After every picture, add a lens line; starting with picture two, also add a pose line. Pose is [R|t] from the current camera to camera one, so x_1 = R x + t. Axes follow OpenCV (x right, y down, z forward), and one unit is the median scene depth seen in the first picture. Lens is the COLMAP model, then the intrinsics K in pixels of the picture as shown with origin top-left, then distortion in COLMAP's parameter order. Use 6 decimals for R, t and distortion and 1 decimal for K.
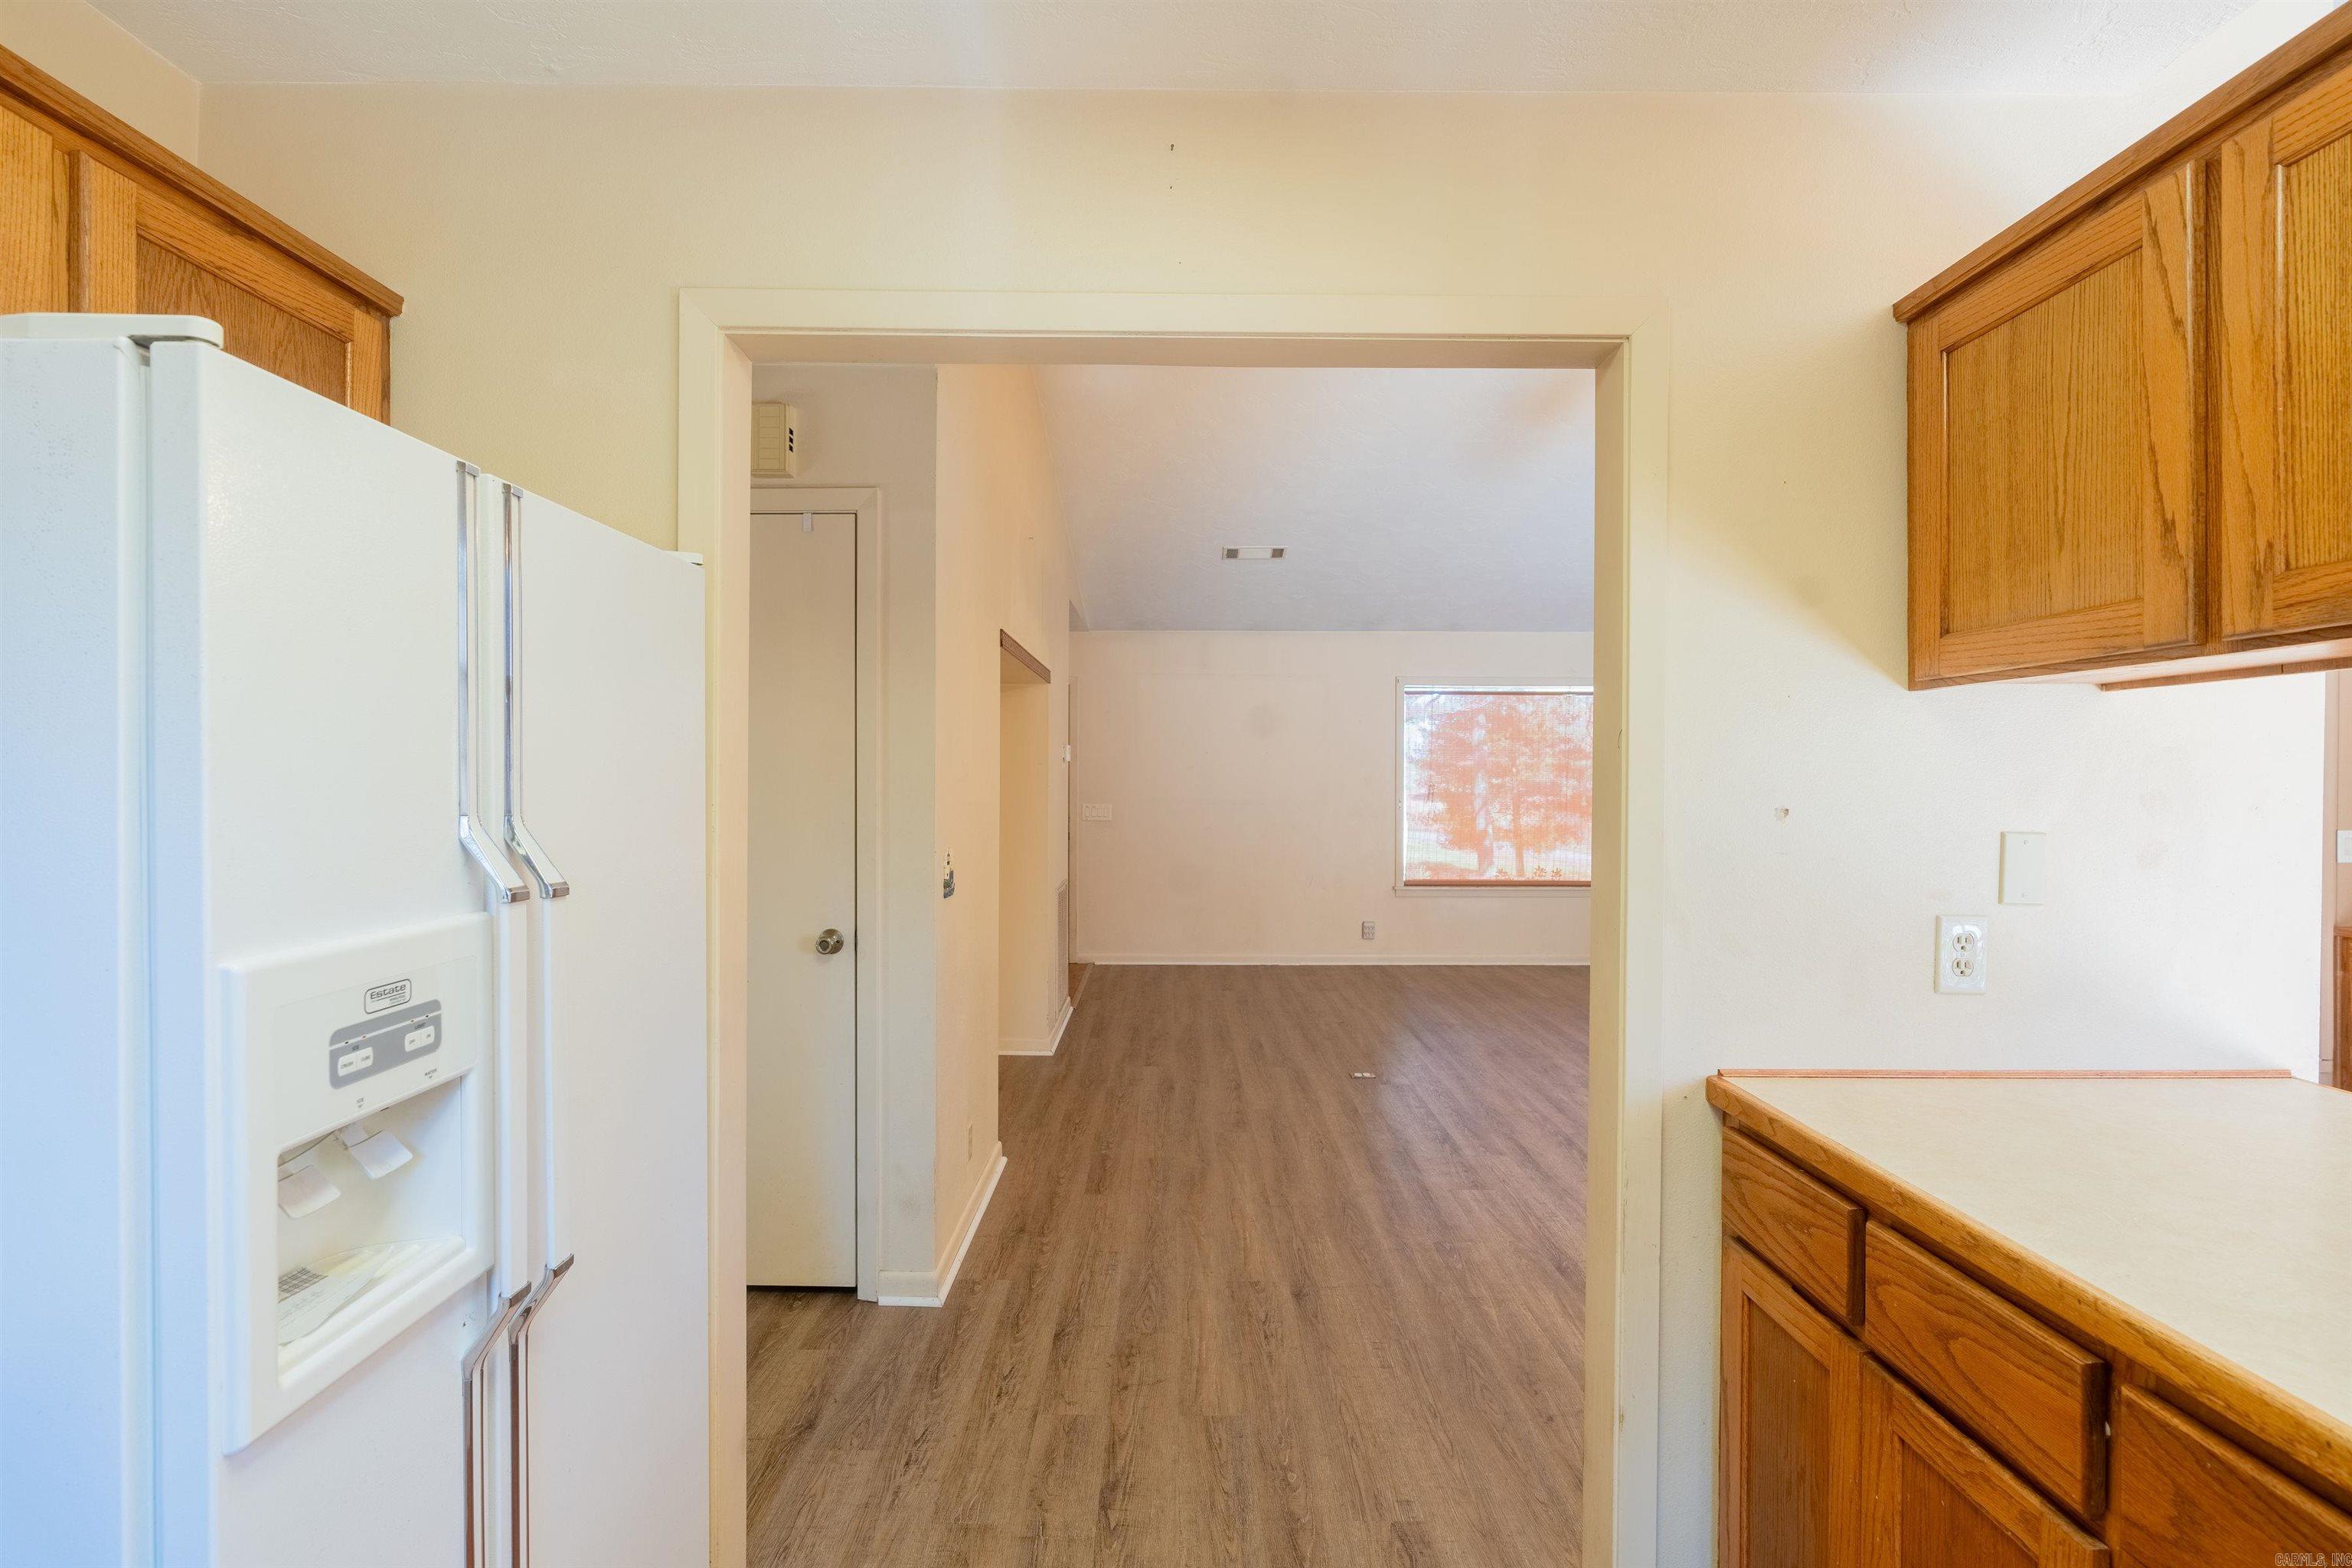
lens RADIAL K [[1052.8, 0, 1180.9], [0, 1052.8, 776.2], [0, 0, 1]] dist [-0.011852, 0.004365]
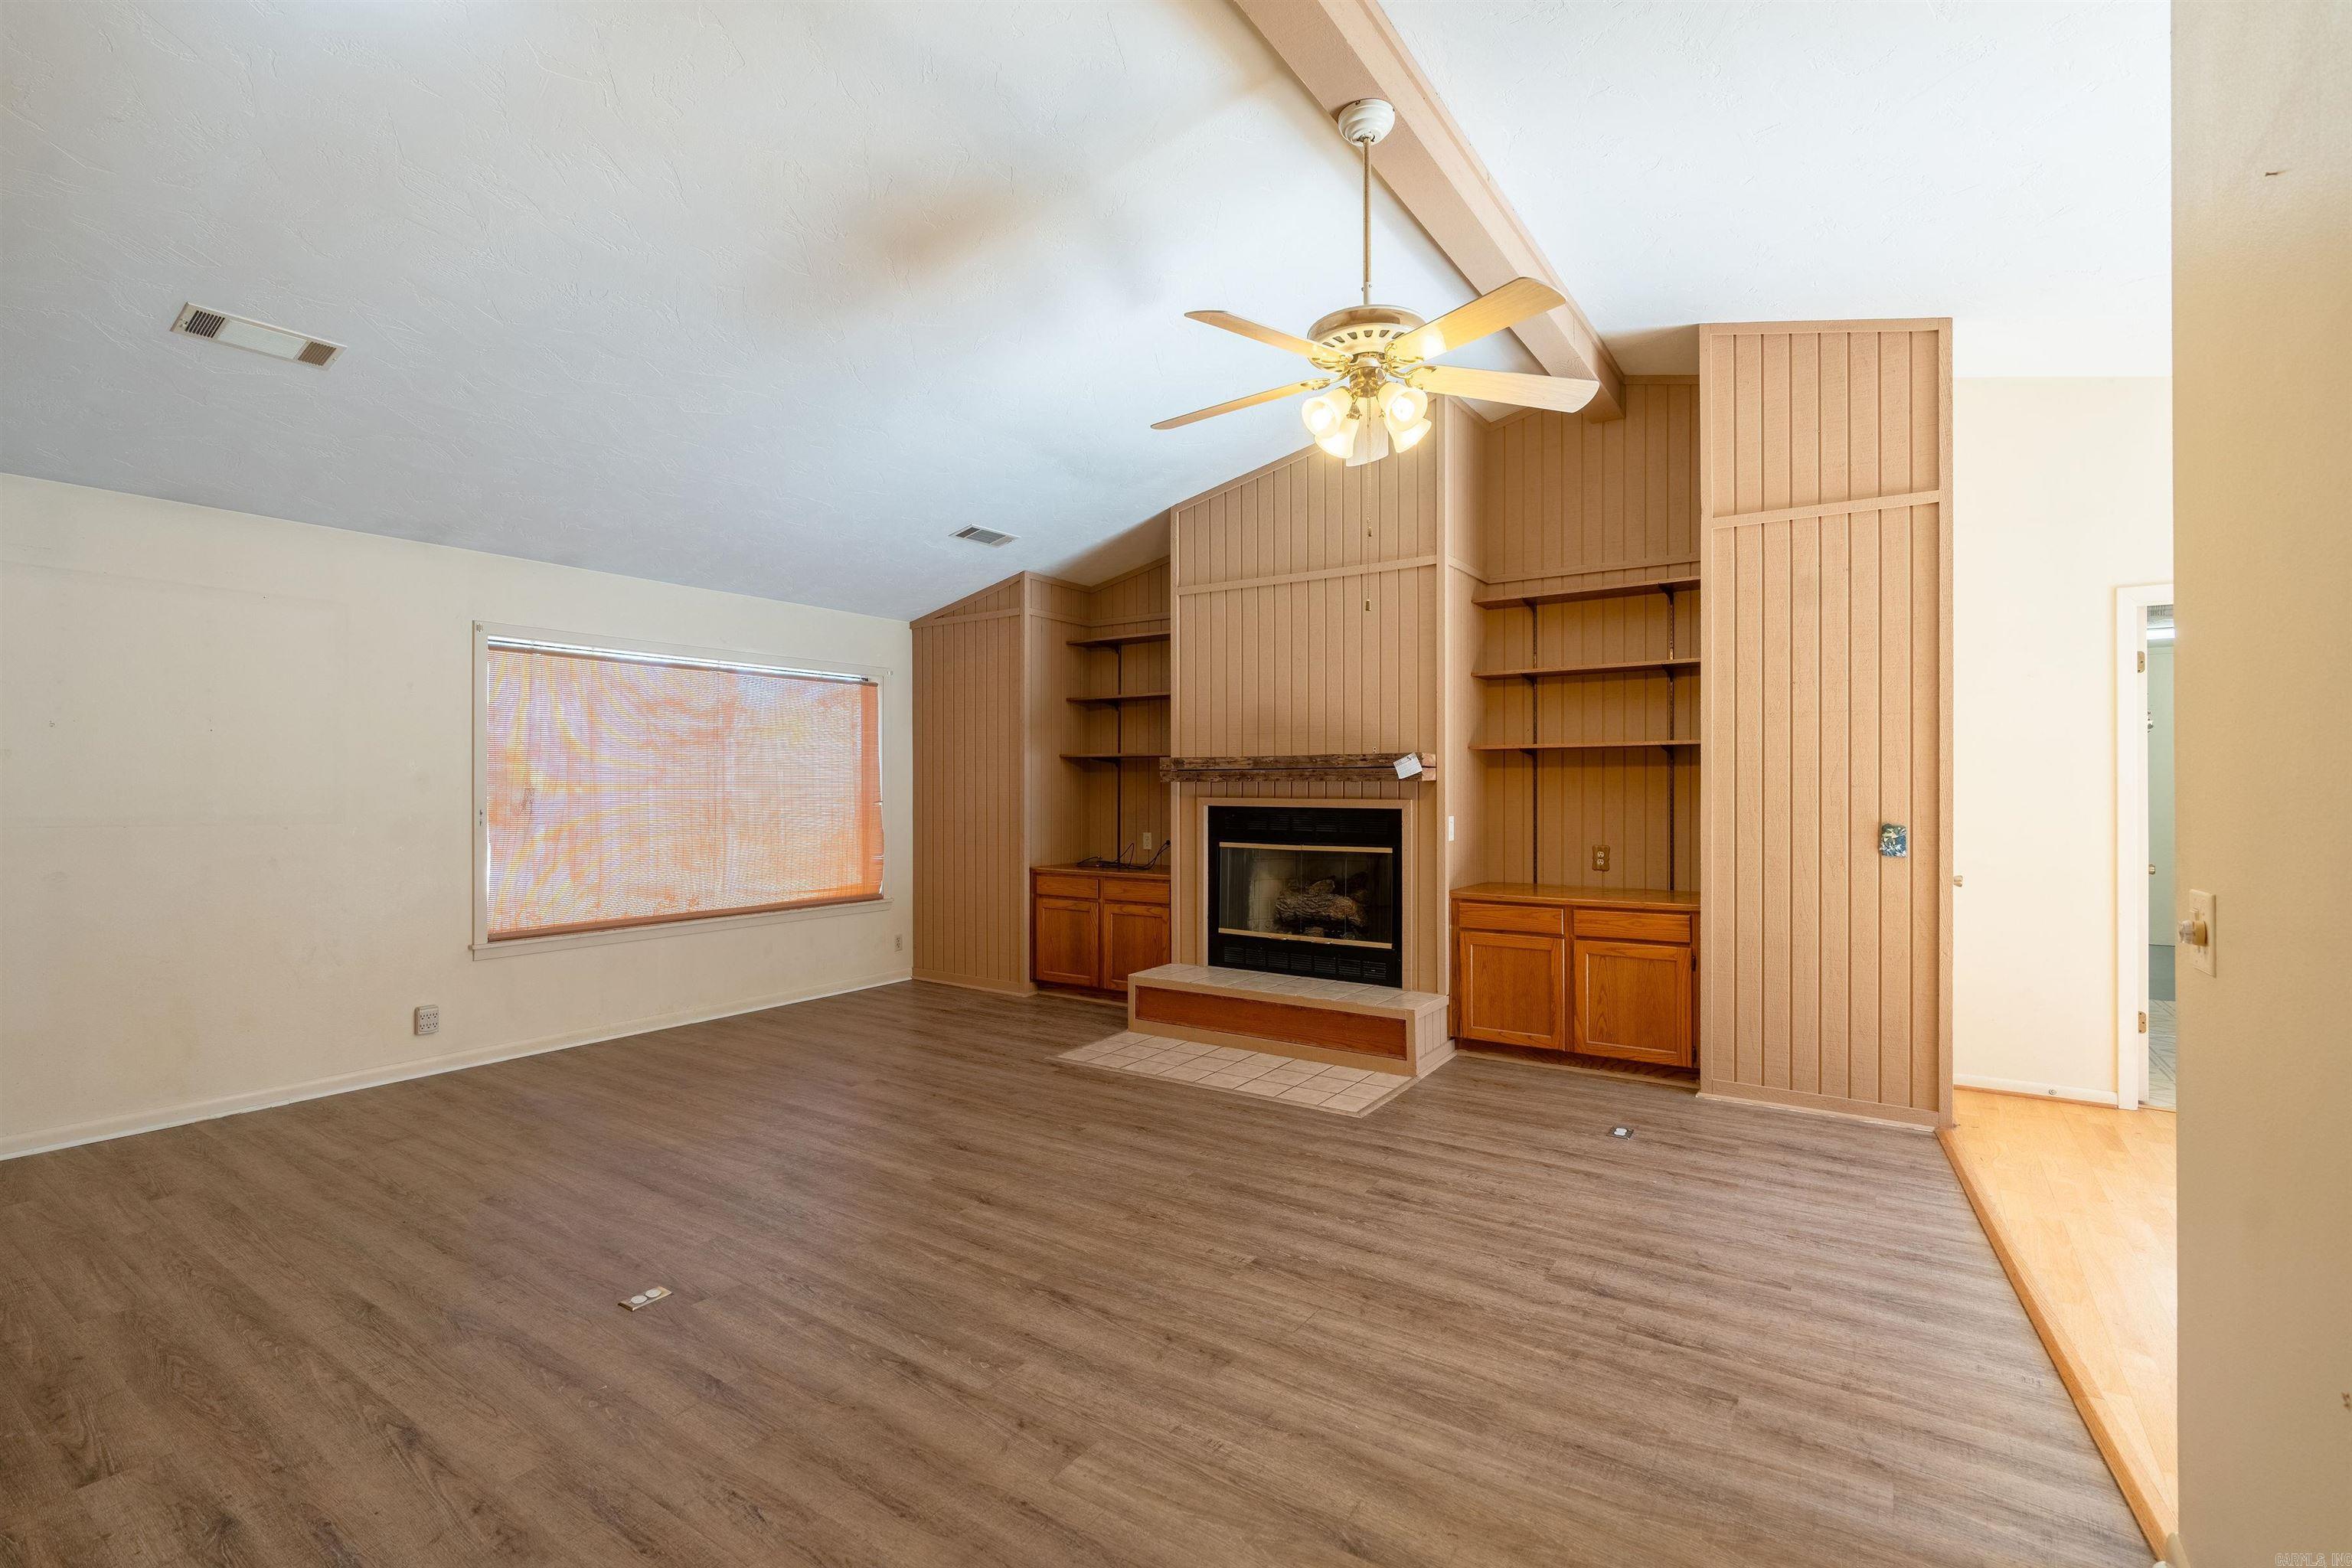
lens RADIAL K [[1052.8, 0, 1174.4], [0, 1052.8, 784.1], [0, 0, 1]] dist [-0.011852, 0.004365]
pose [[0.569000, -0.002826, 0.822333, -0.143588], [0.001214, 0.999996, 0.002596, 0.008246], [-0.822337, -0.000478, 0.569001, 0.501636]]
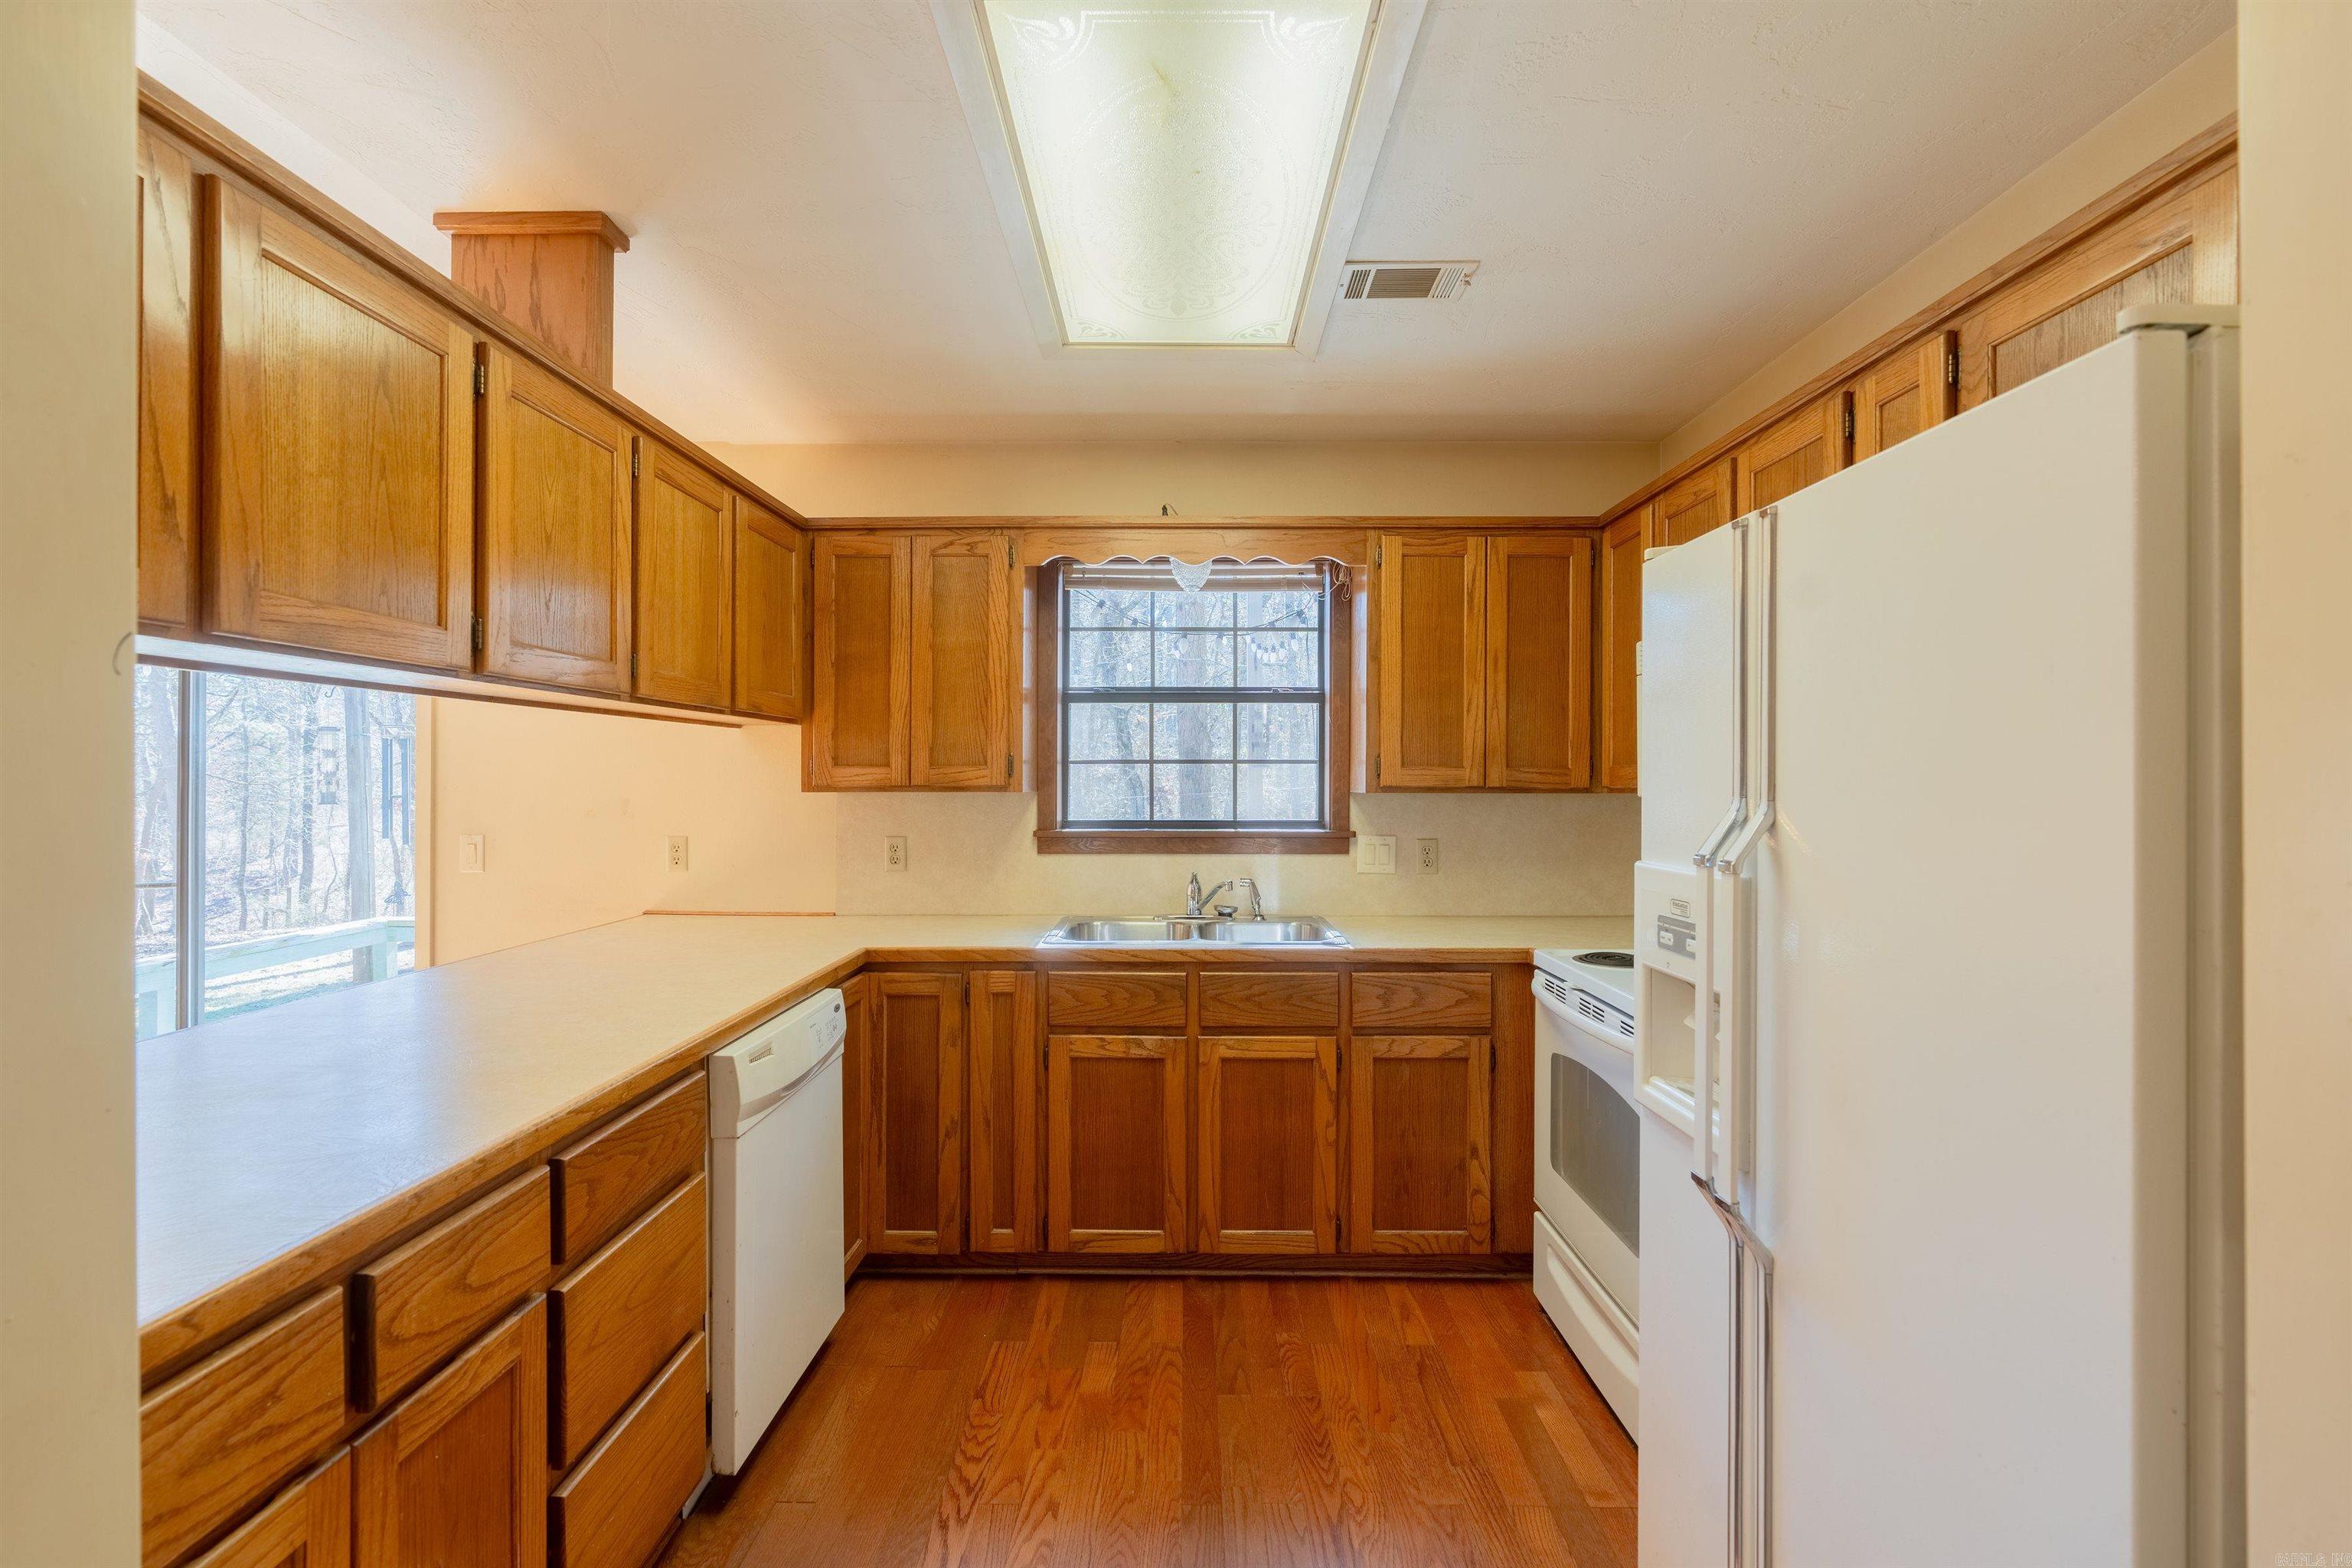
lens RADIAL K [[1052.8, 0, 1163.2], [0, 1052.8, 781.1], [0, 0, 1]] dist [-0.011852, 0.004365]
pose [[-0.999629, -0.004790, 0.026829, -0.004989], [-0.004883, 0.999982, -0.003399, 0.005993], [-0.026813, -0.003529, -0.999634, 0.543166]]
